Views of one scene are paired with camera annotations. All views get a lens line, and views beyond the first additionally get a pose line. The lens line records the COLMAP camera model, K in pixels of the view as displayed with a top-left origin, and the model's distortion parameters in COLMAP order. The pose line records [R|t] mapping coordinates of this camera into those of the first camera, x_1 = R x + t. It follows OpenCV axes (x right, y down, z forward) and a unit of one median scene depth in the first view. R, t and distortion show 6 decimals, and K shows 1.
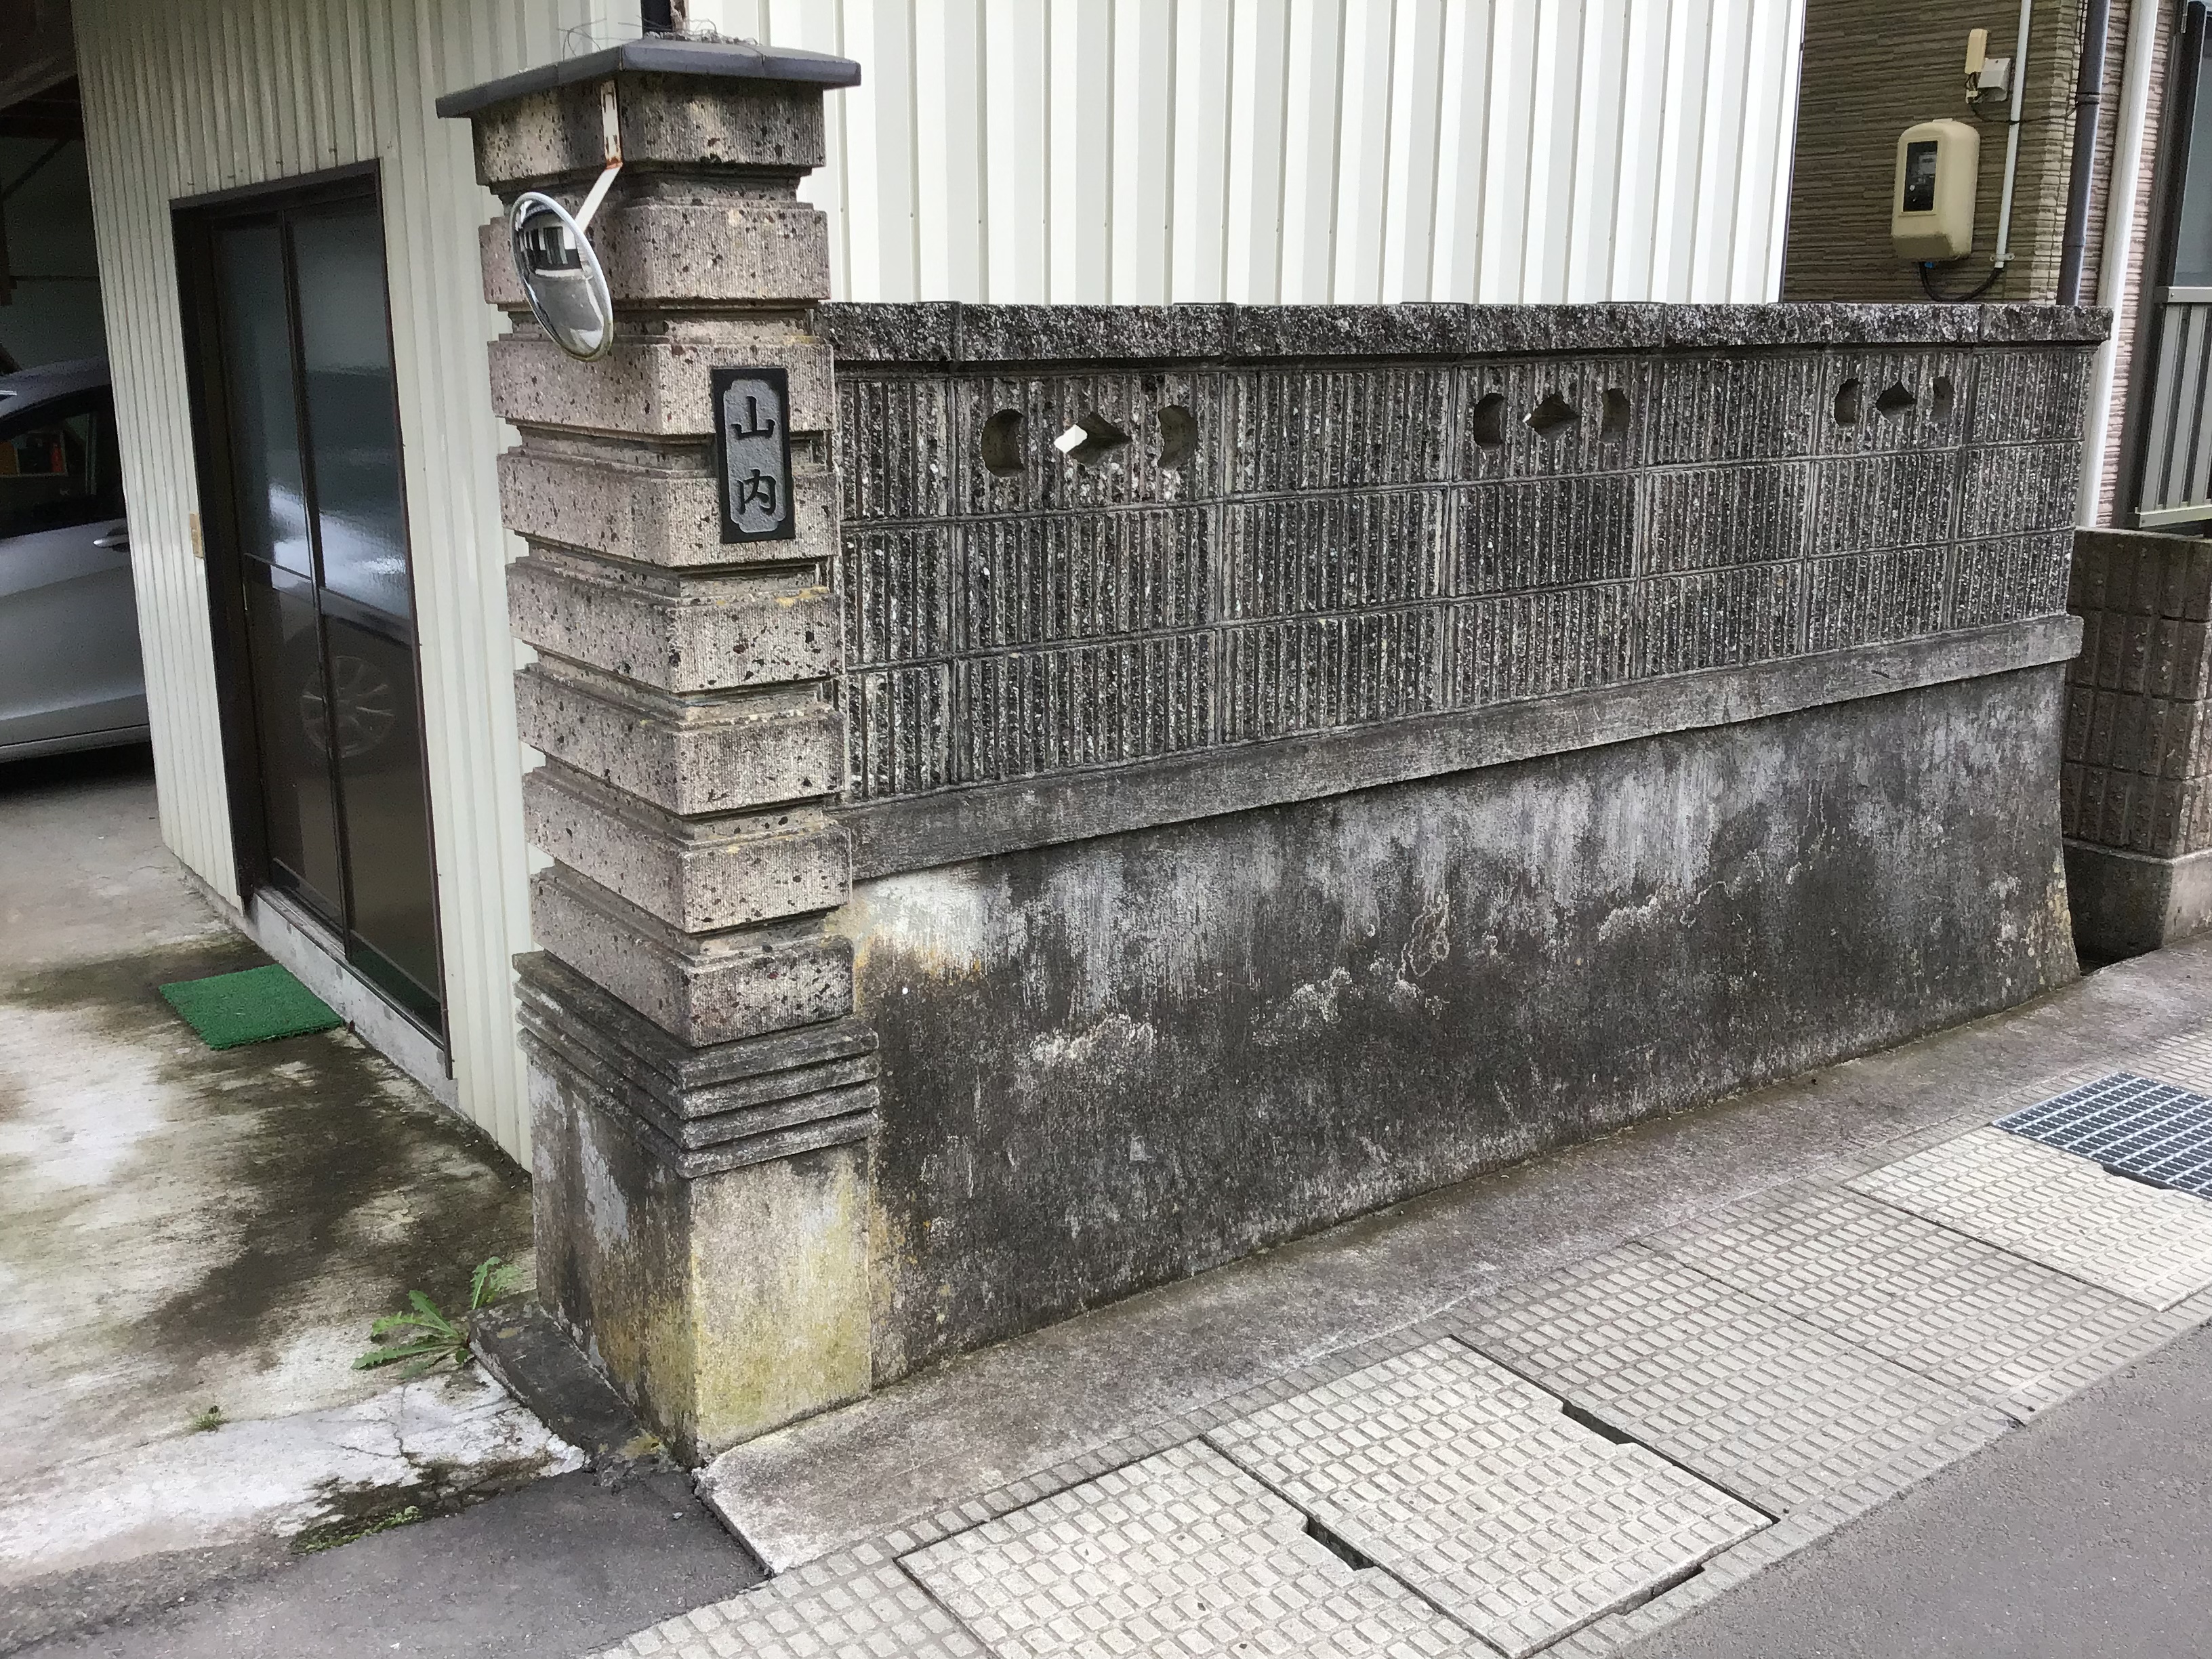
lens RADIAL K [[2028.0, 0, 1106.0], [0, 2028.0, 829.5], [0, 0, 1]] dist [0.119742, -0.261896]
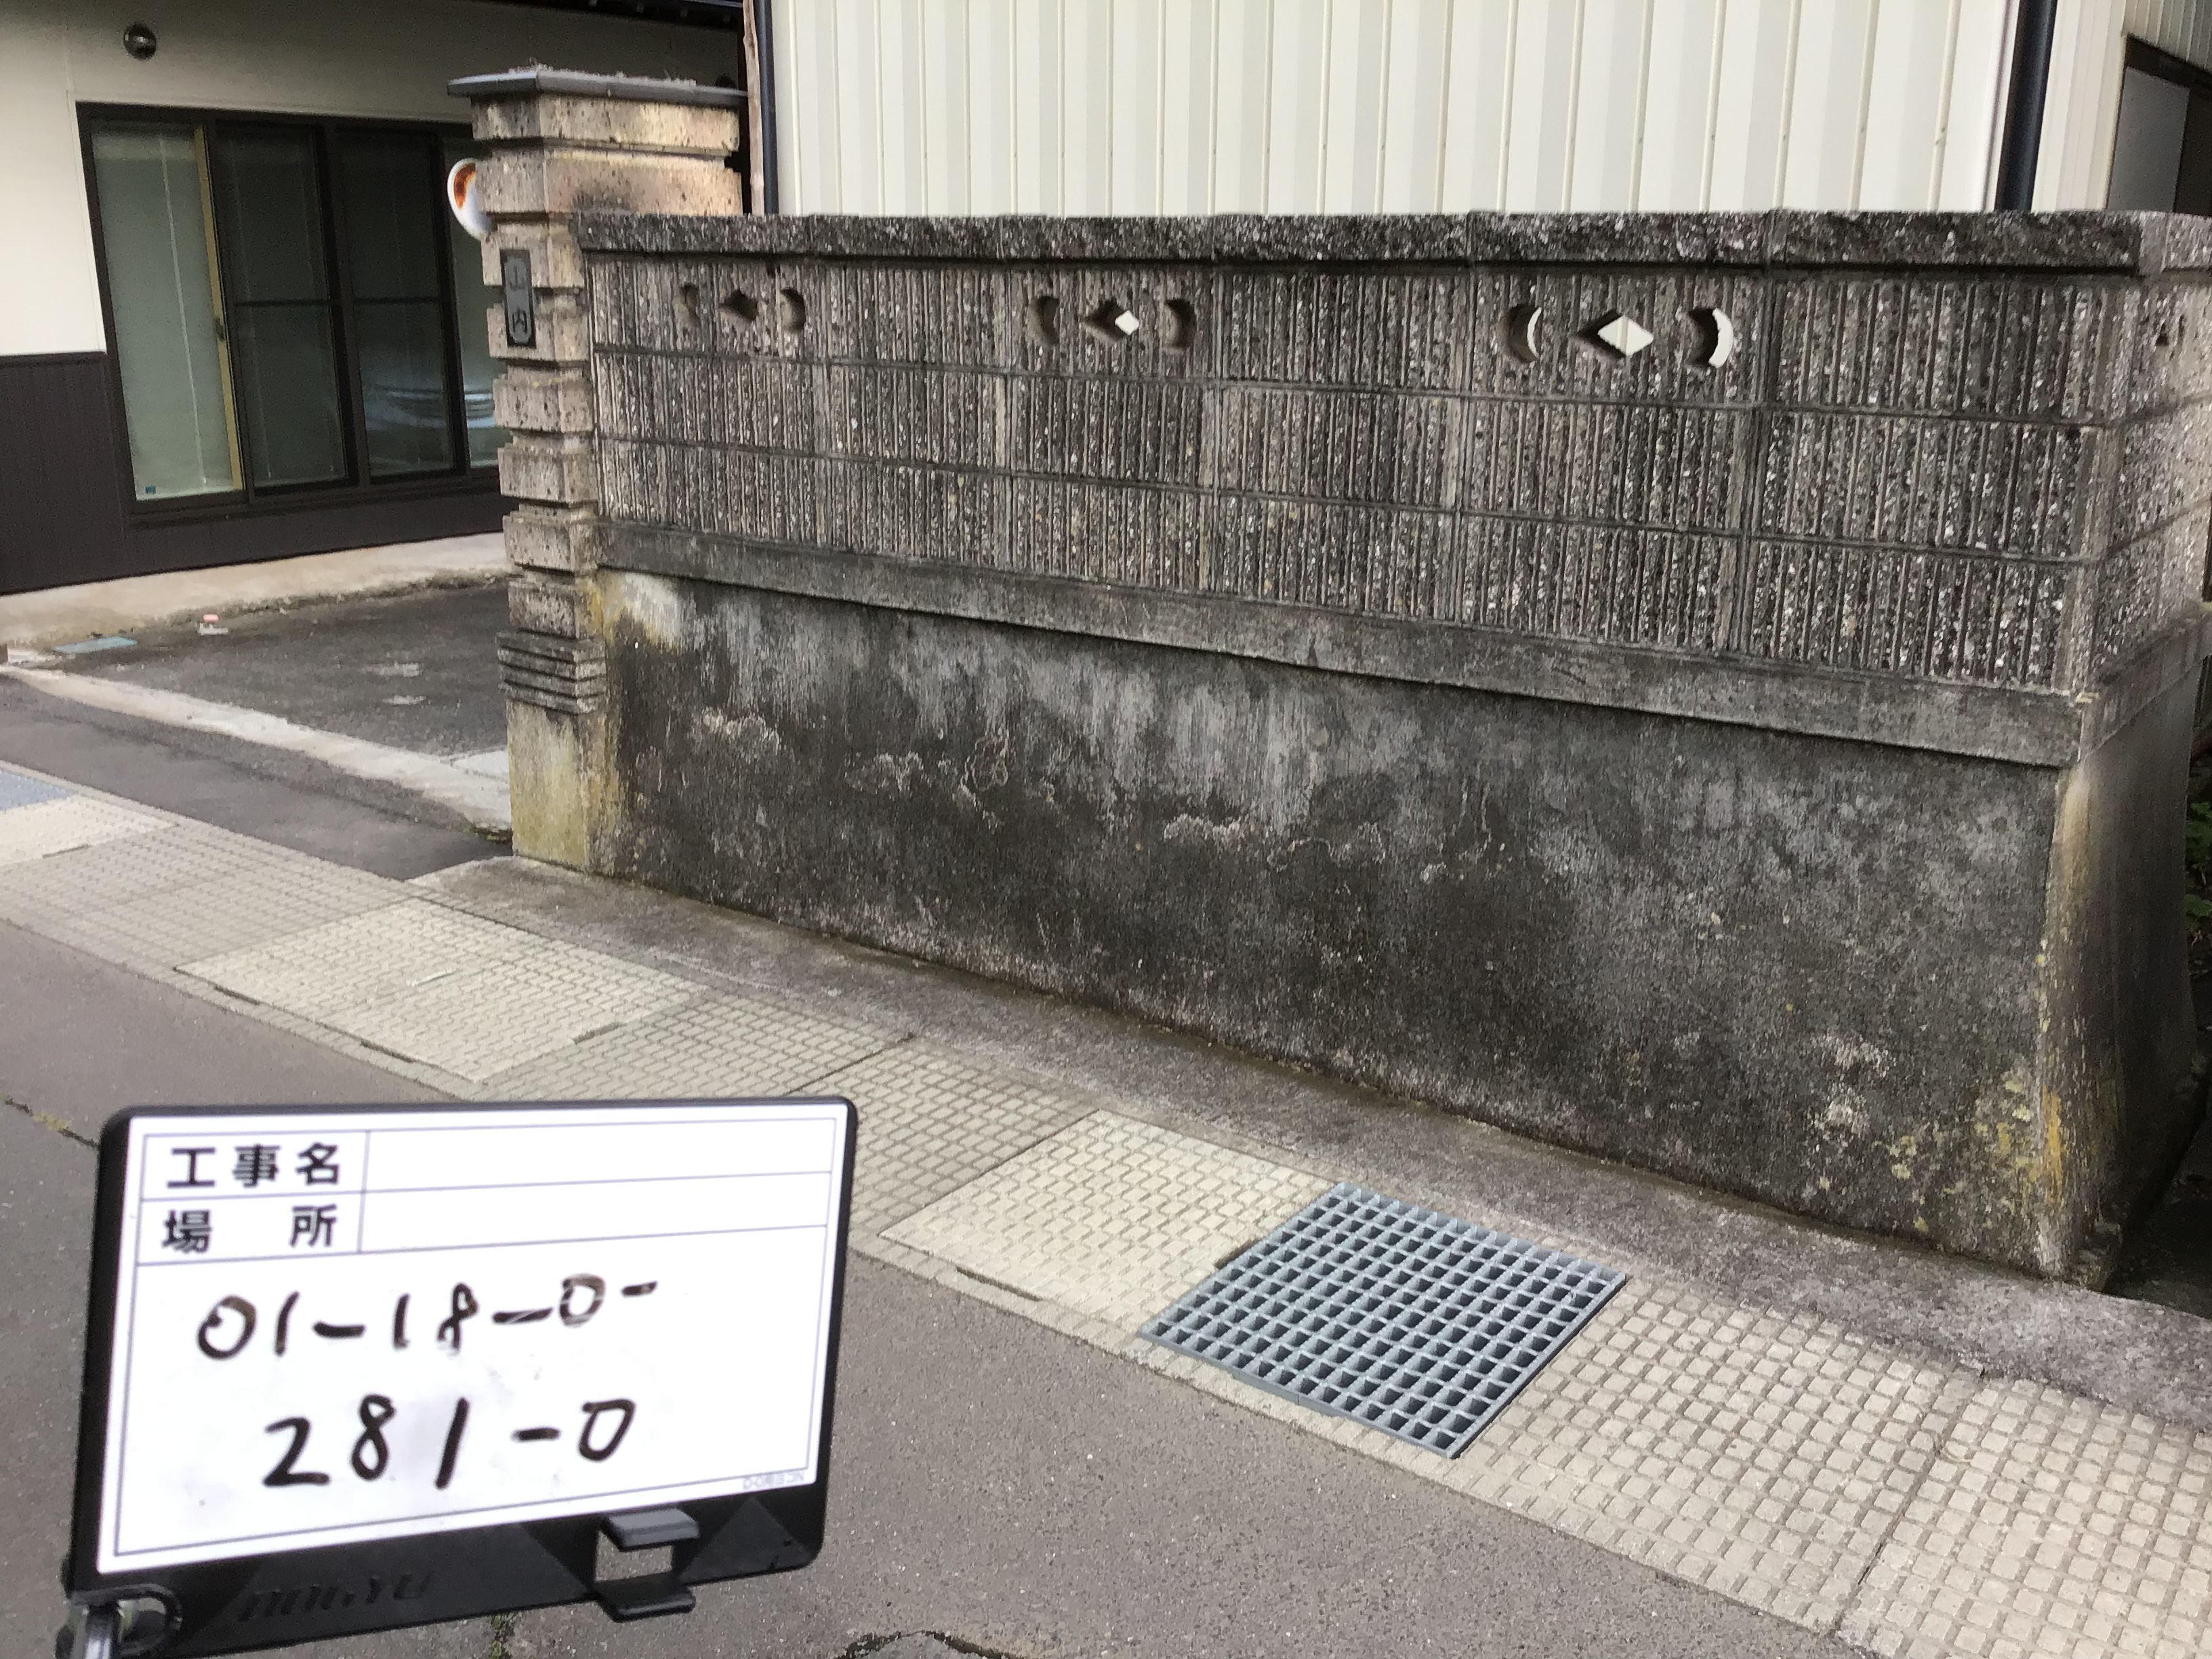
lens RADIAL K [[2028.0, 0, 1106.0], [0, 2028.0, 829.5], [0, 0, 1]] dist [0.119742, -0.261896]
pose [[0.301268, 0.259933, -0.917427, 1.306687], [-0.243993, 0.951111, 0.189353, -0.152445], [0.921794, 0.166800, 0.349961, 0.676799]]
